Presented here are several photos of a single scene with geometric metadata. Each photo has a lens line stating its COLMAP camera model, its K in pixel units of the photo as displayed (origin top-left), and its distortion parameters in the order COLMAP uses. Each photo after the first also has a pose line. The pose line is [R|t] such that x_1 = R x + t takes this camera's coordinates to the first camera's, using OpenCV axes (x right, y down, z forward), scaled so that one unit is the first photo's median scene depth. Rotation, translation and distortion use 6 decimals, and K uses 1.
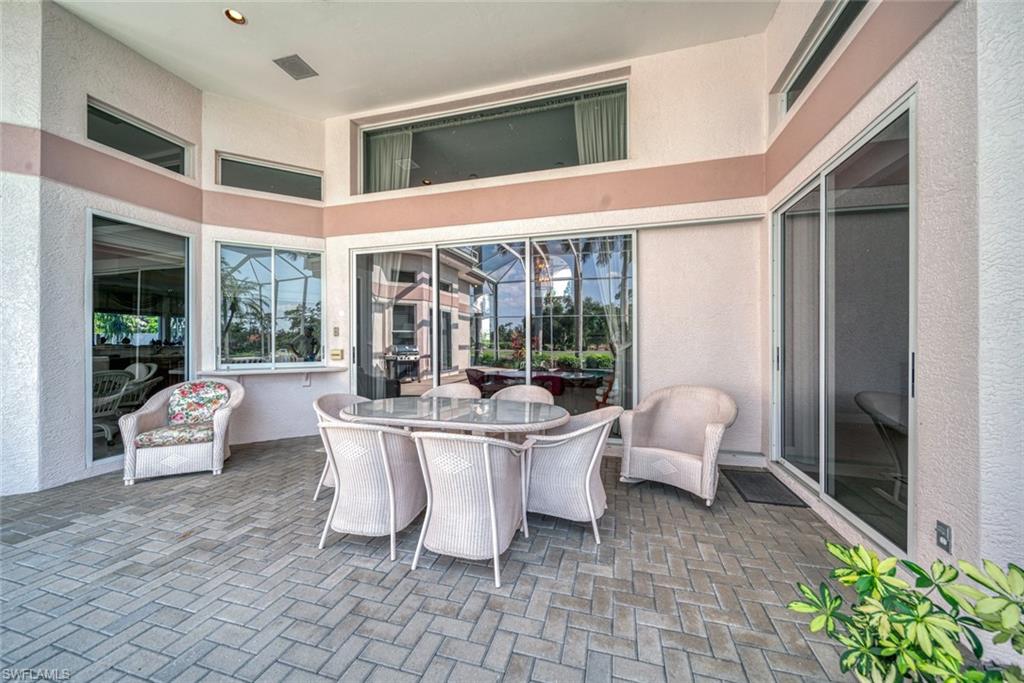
lens RADIAL K [[359.2, 0, 510.9], [0, 359.2, 339.4], [0, 0, 1]] dist [-0.000955, -0.000070]
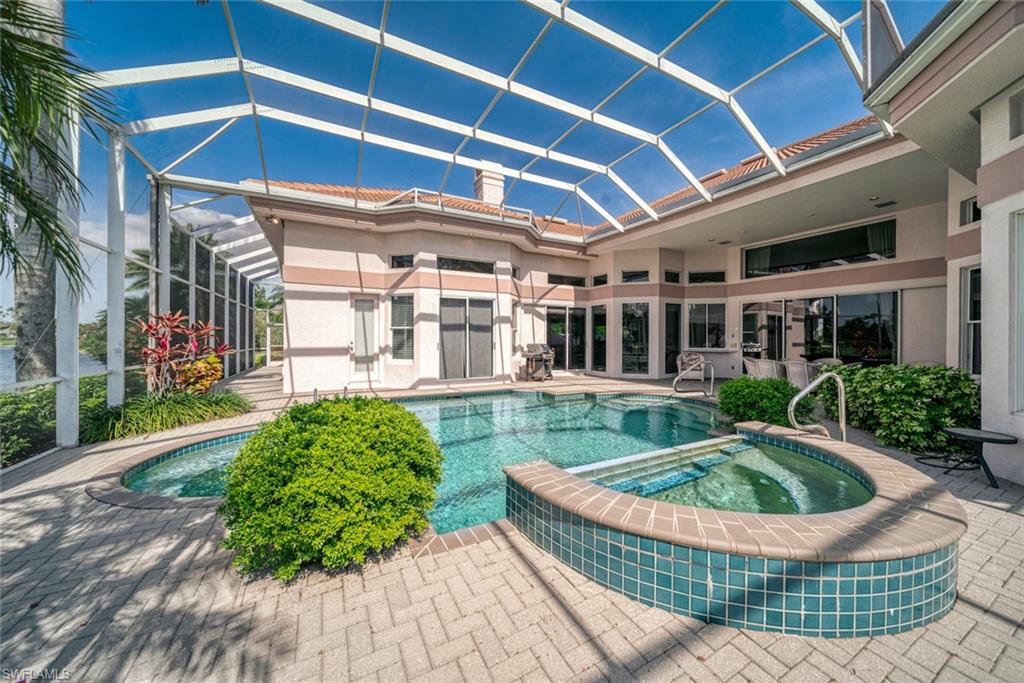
lens RADIAL K [[359.2, 0, 515.6], [0, 359.2, 335.9], [0, 0, 1]] dist [-0.000955, -0.000070]
pose [[0.701620, 0.001494, -0.712550, 0.215175], [-0.001628, 0.999999, 0.000494, -0.019796], [0.712550, 0.000813, 0.701621, -1.764210]]
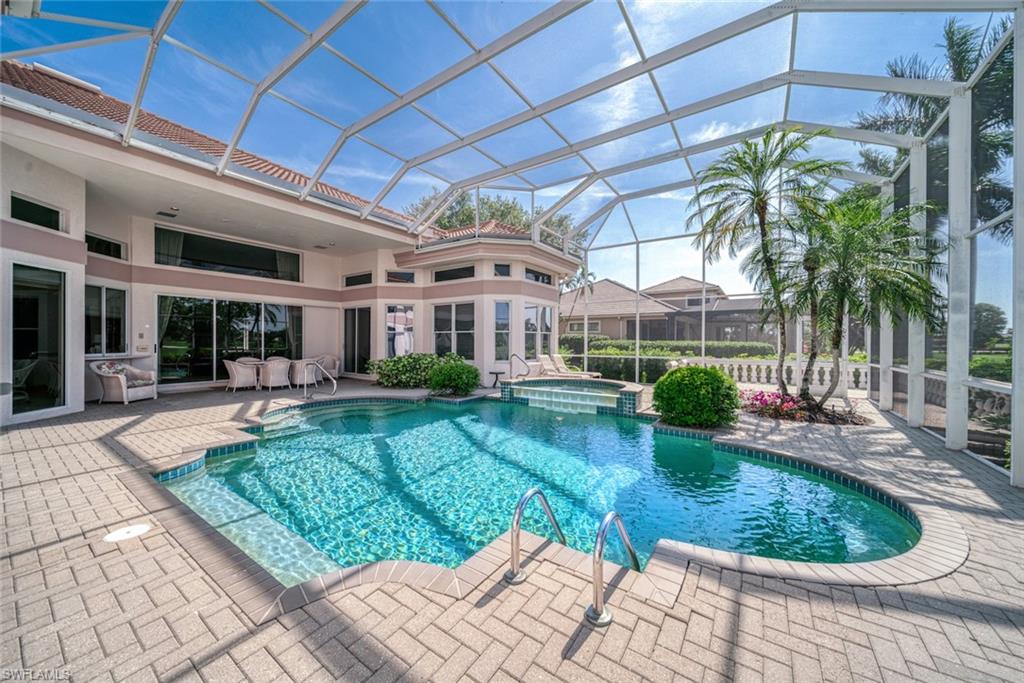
lens RADIAL K [[359.2, 0, 512.5], [0, 359.2, 340.7], [0, 0, 1]] dist [-0.000955, -0.000070]
pose [[0.294279, 0.004918, 0.955707, -1.679934], [-0.004174, 0.999984, -0.003861, 0.002432], [-0.955711, -0.002853, 0.294295, -1.334818]]
